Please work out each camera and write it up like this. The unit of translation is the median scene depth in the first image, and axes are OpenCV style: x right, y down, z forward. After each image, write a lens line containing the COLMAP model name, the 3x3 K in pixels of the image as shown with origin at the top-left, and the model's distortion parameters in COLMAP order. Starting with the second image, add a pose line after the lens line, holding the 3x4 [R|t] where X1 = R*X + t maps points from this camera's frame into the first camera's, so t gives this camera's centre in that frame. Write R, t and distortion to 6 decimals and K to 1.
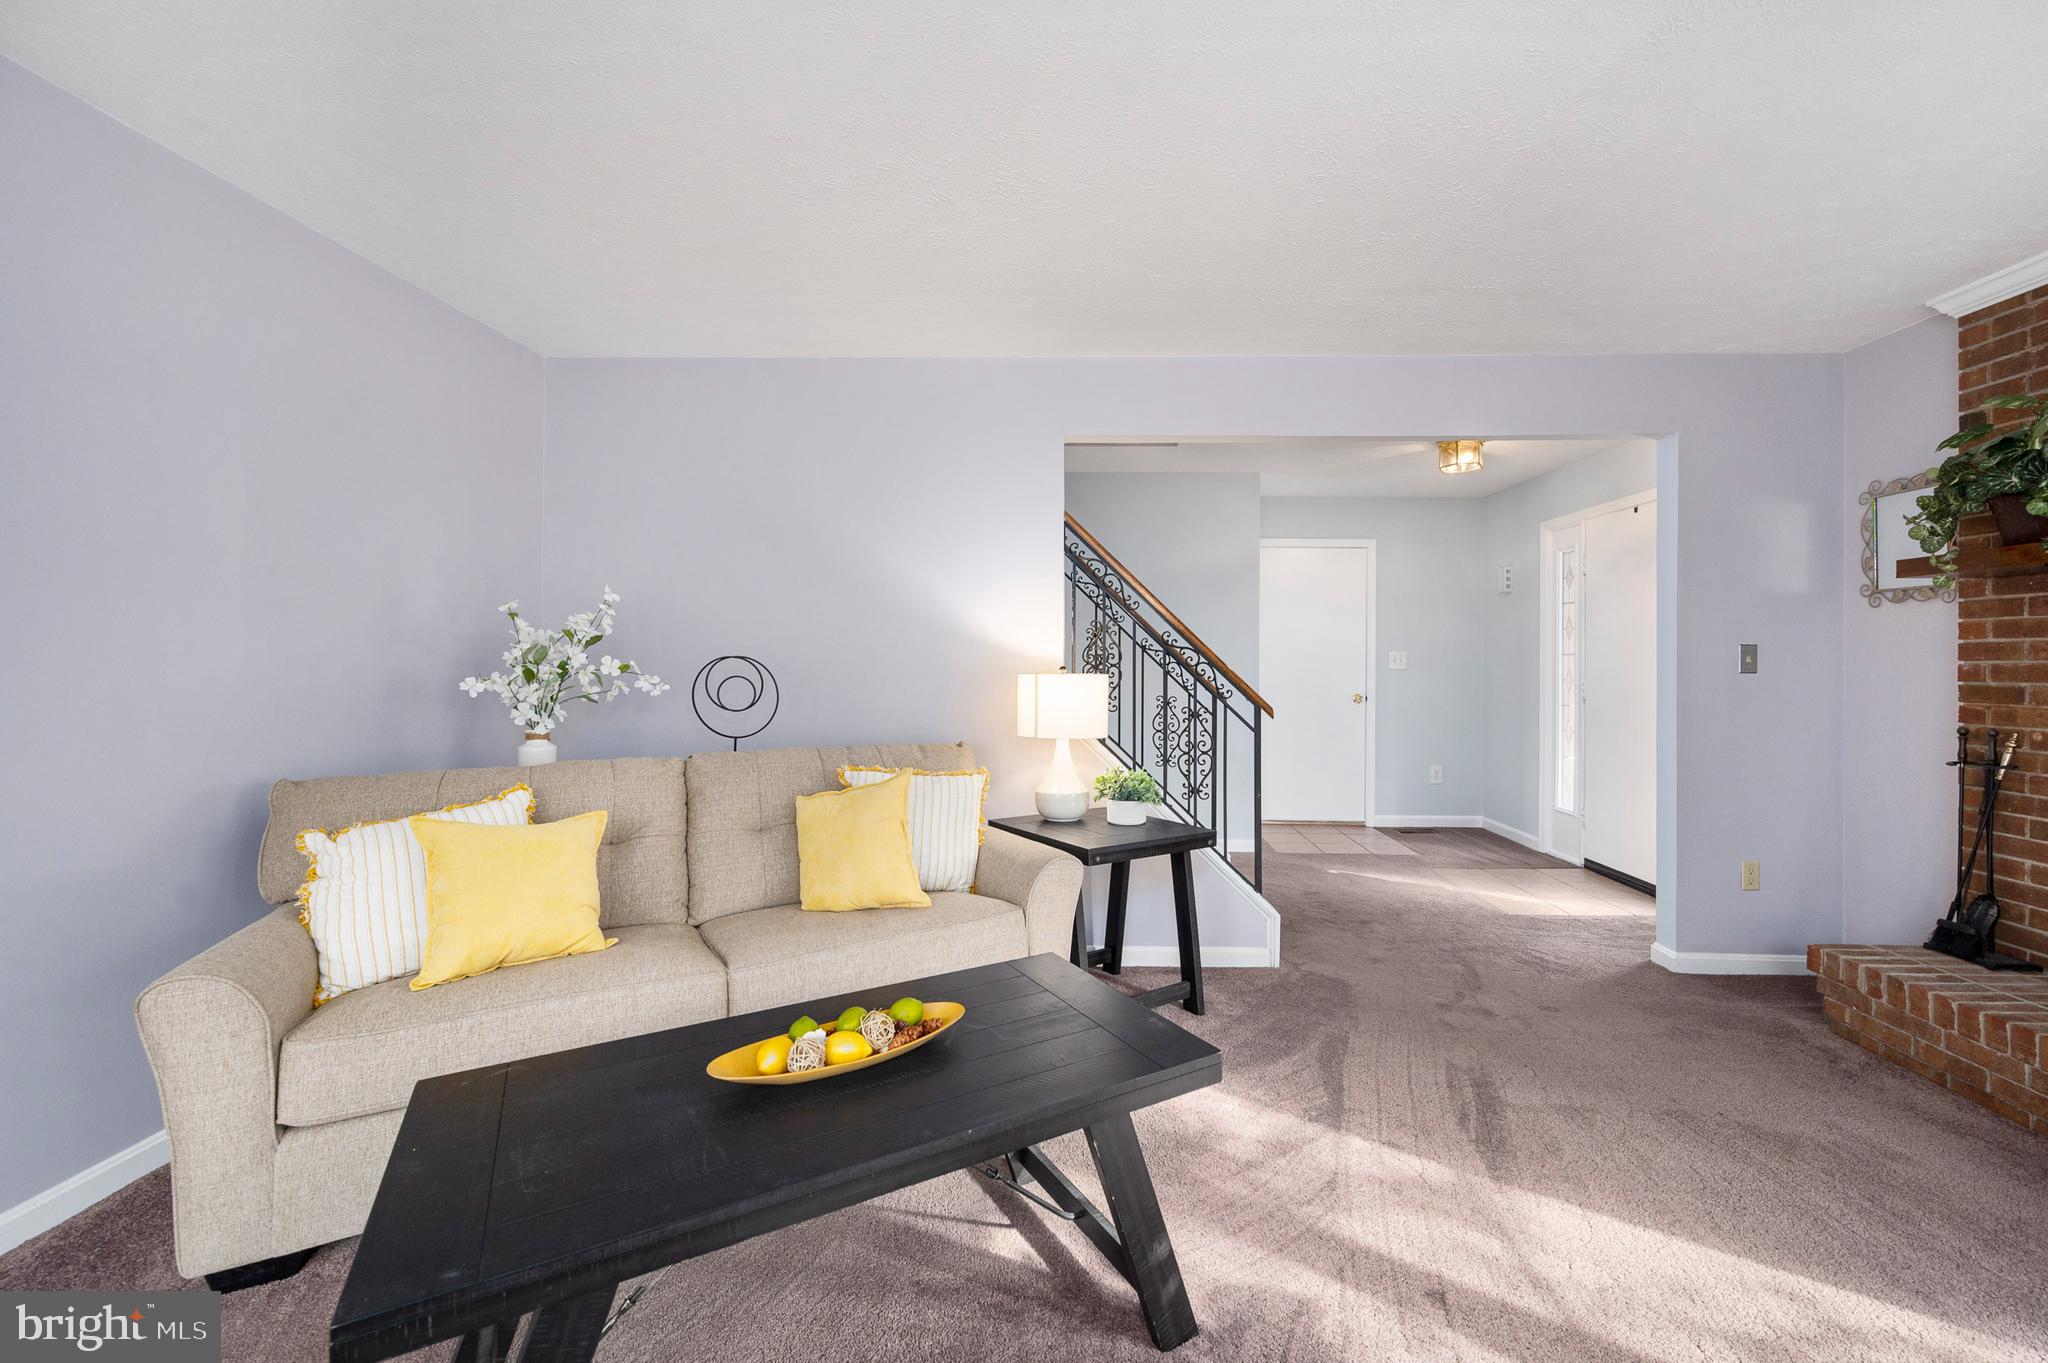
lens RADIAL K [[825.2, 0, 1071.2], [0, 825.2, 655.4], [0, 0, 1]] dist [-0.000986, -0.000095]
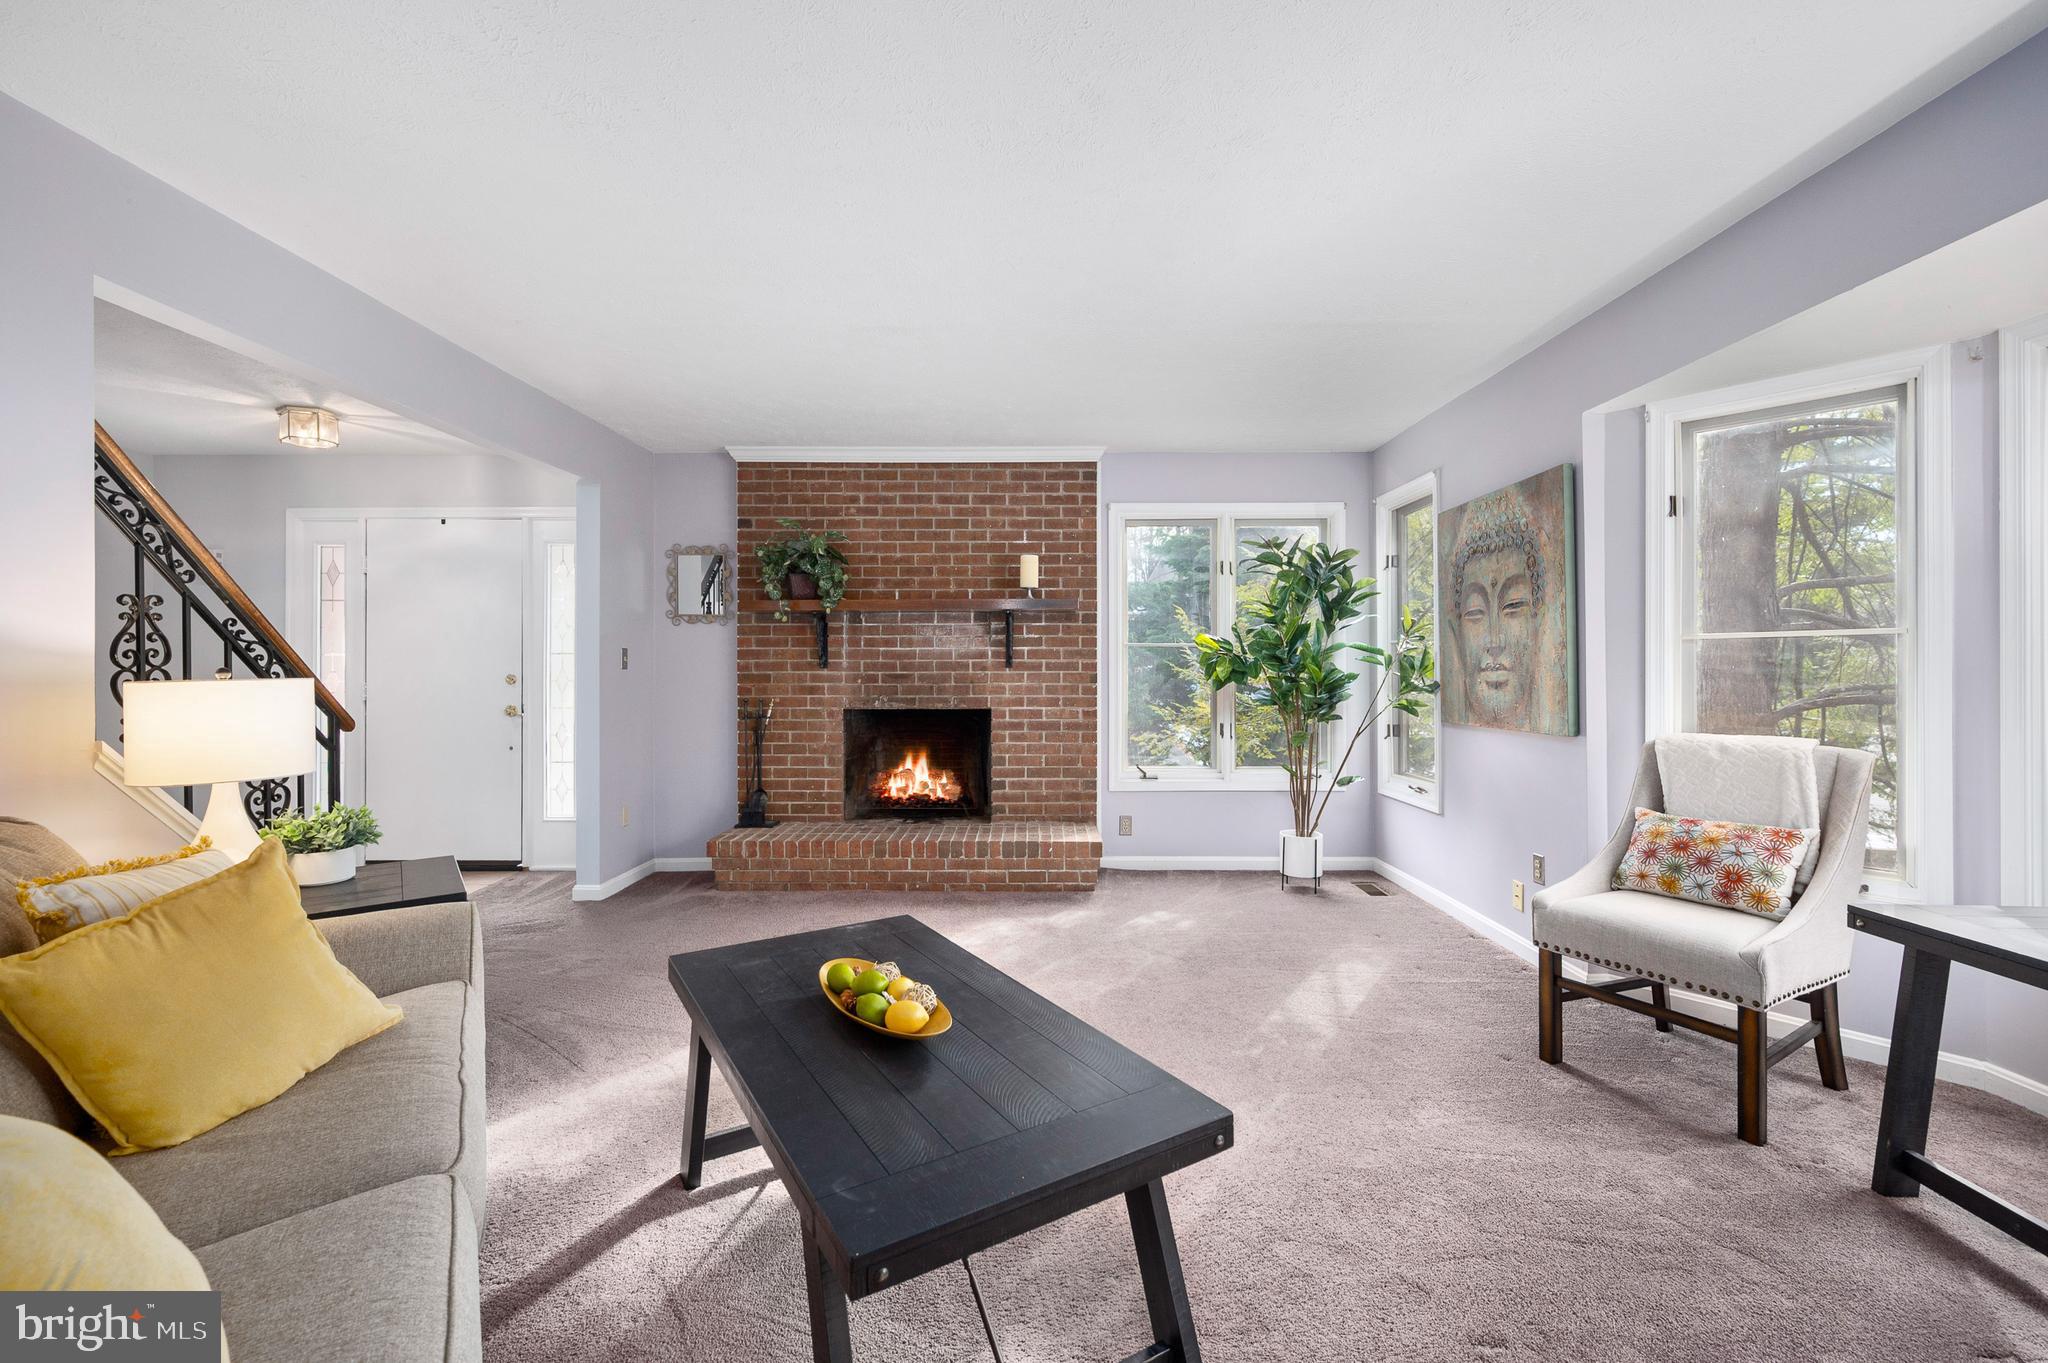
lens RADIAL K [[889.2, 0, 1006.7], [0, 889.2, 660.4], [0, 0, 1]] dist [0.001410, -0.000791]
pose [[0.011312, -0.000810, 0.999936, -0.787607], [-0.001134, 0.999999, 0.000823, 0.005516], [-0.999935, -0.001143, 0.011311, 0.416100]]
